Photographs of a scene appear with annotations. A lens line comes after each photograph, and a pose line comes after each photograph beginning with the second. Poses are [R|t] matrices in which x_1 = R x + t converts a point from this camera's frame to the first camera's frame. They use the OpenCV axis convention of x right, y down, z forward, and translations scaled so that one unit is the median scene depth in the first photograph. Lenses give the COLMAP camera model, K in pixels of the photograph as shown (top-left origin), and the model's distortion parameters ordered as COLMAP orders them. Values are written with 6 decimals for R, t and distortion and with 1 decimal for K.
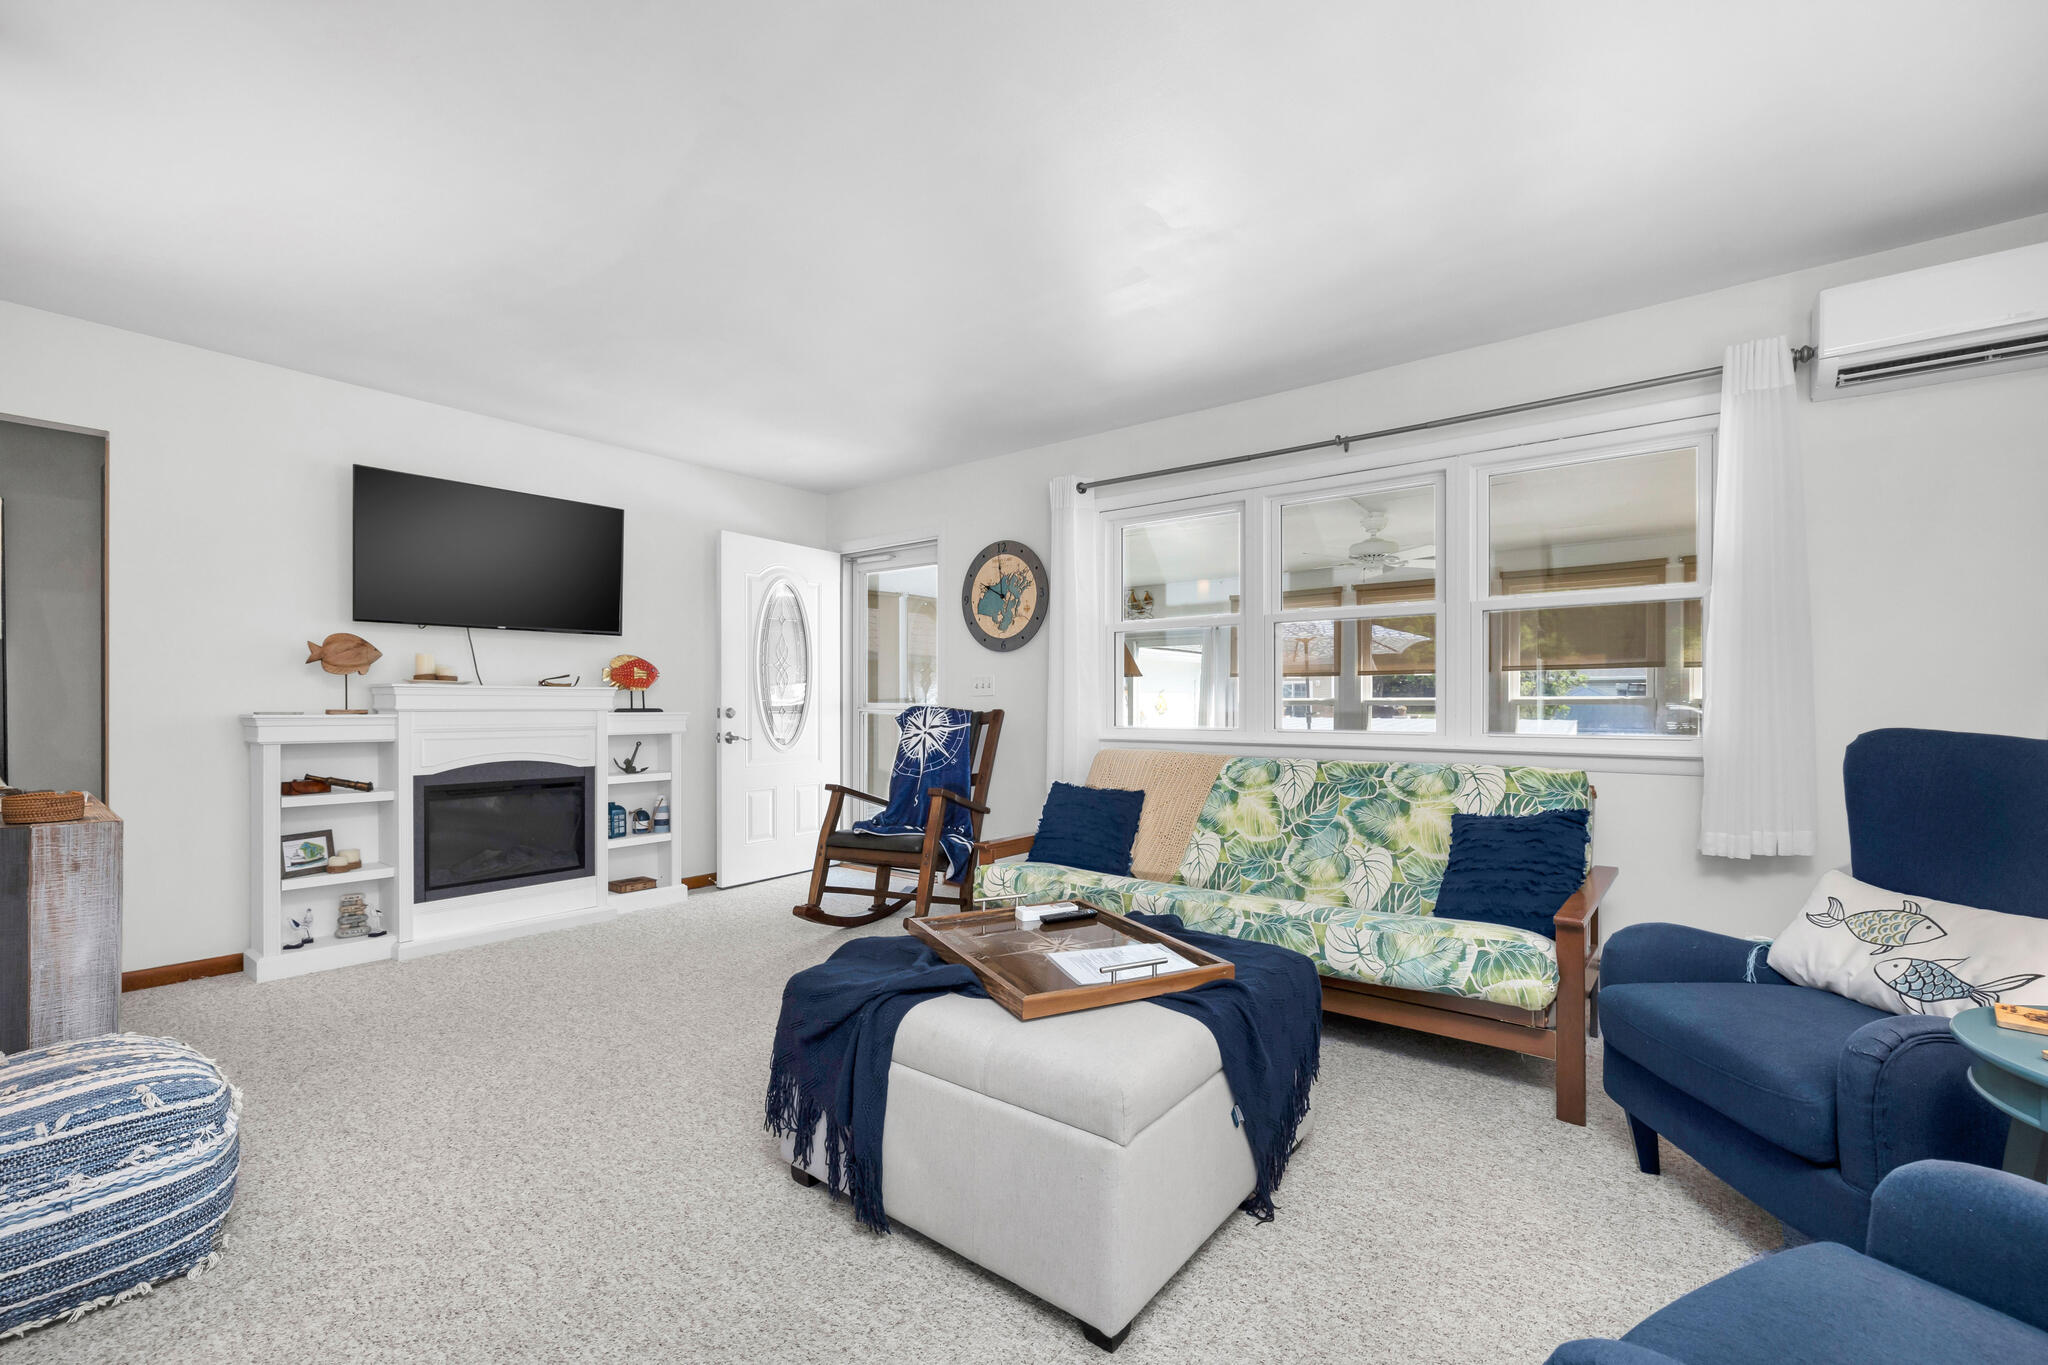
lens RADIAL K [[872.2, 0, 1023.8], [0, 872.2, 694.5], [0, 0, 1]] dist [0.004740, 0.000754]
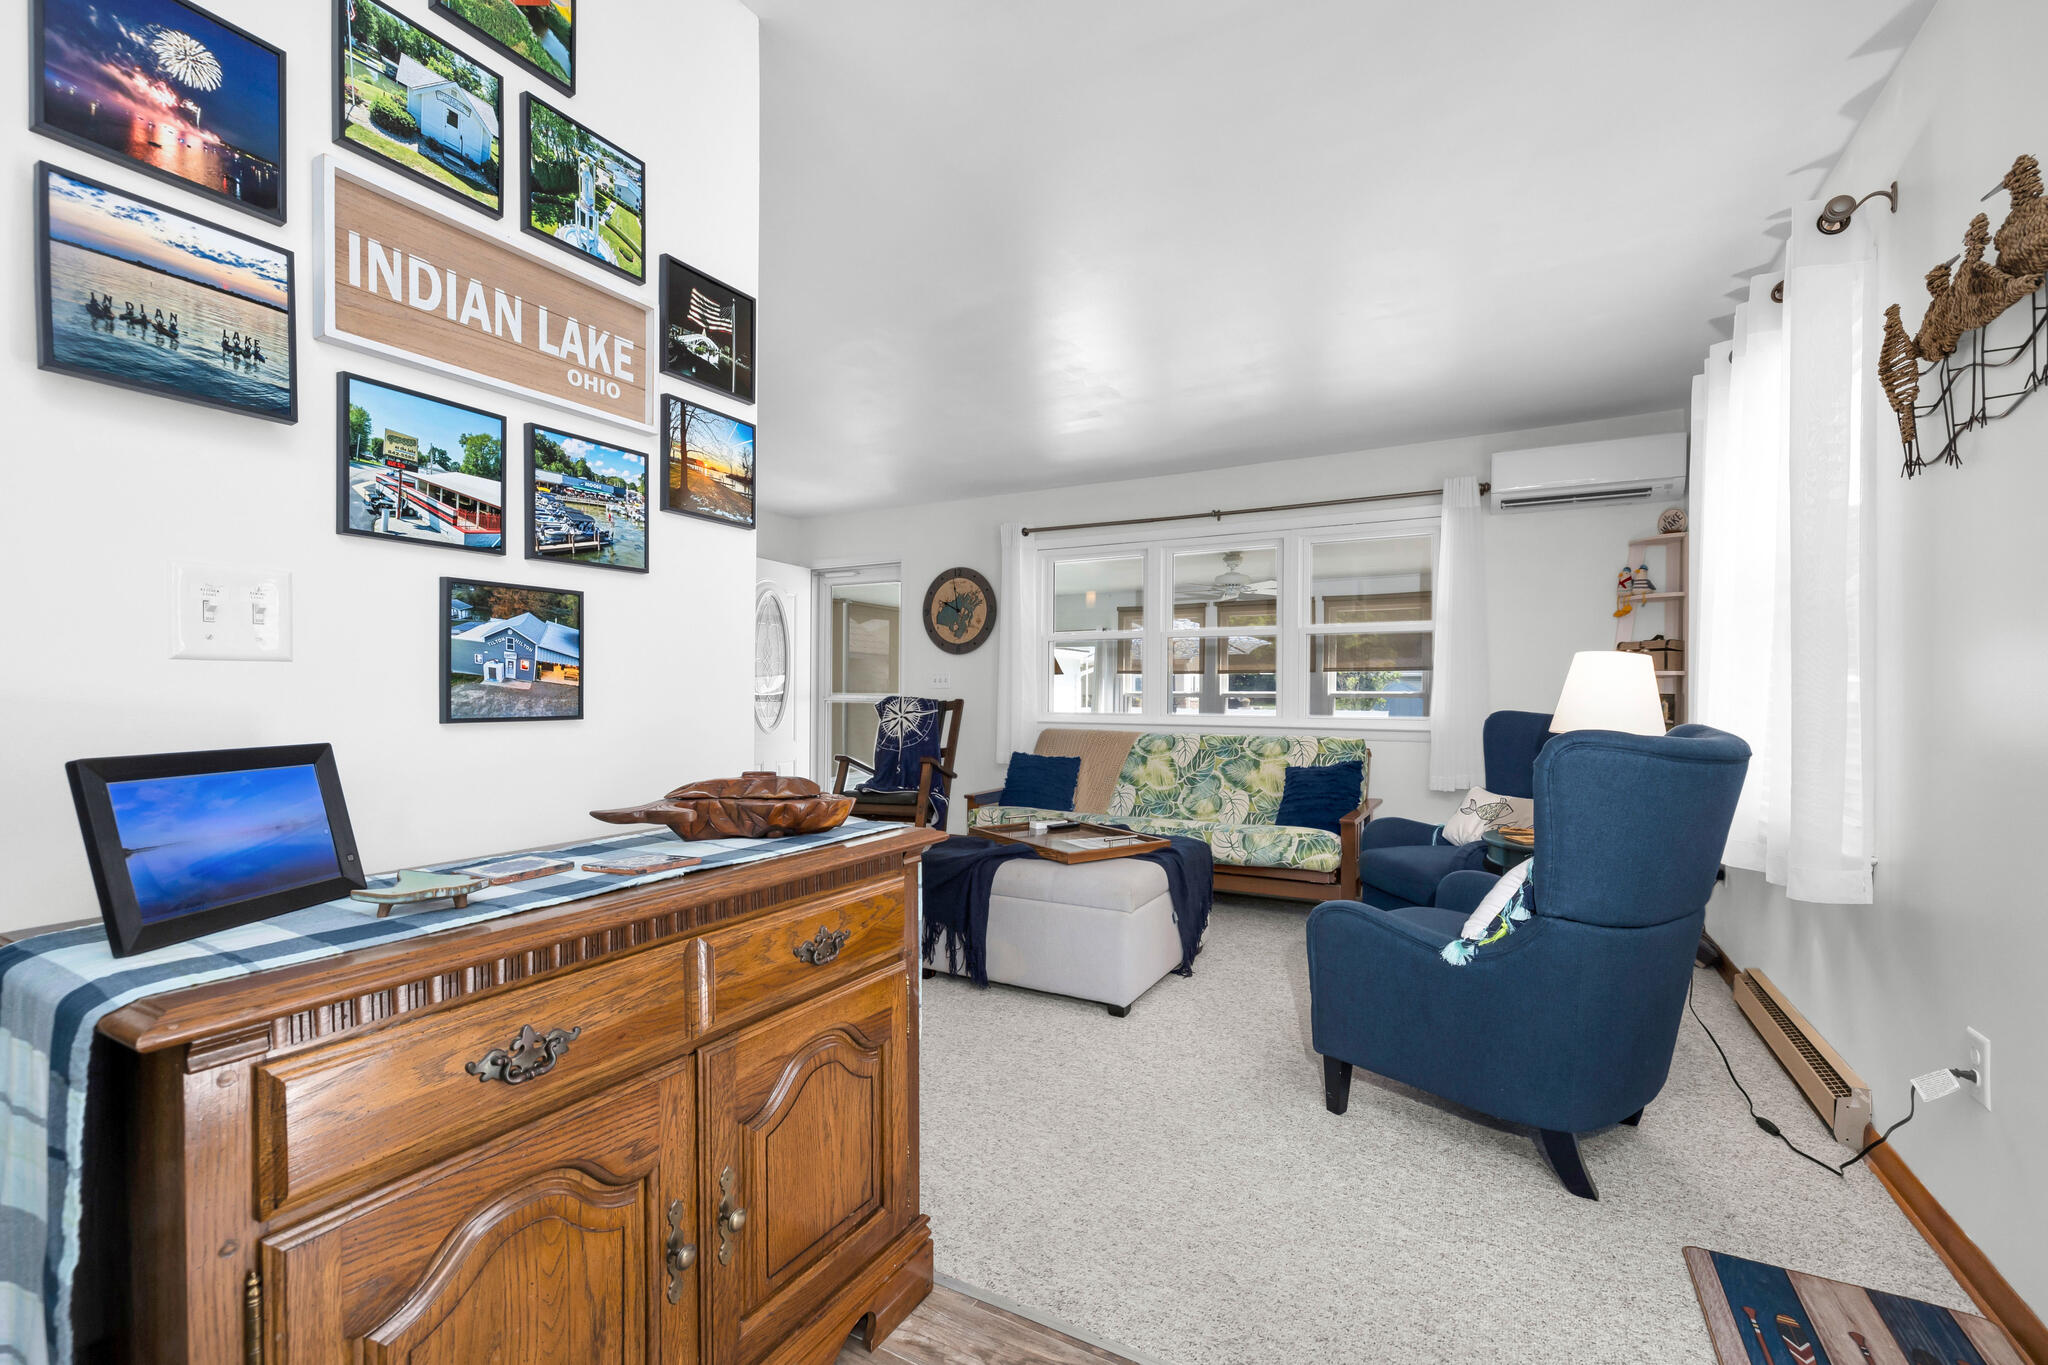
lens RADIAL K [[872.2, 0, 1024.1], [0, 872.2, 689.3], [0, 0, 1]] dist [0.004740, 0.000754]
pose [[0.987010, 0.005911, 0.160548, -0.182081], [-0.006694, 0.999968, 0.004332, -0.004574], [-0.160518, -0.005351, 0.987018, -0.380254]]
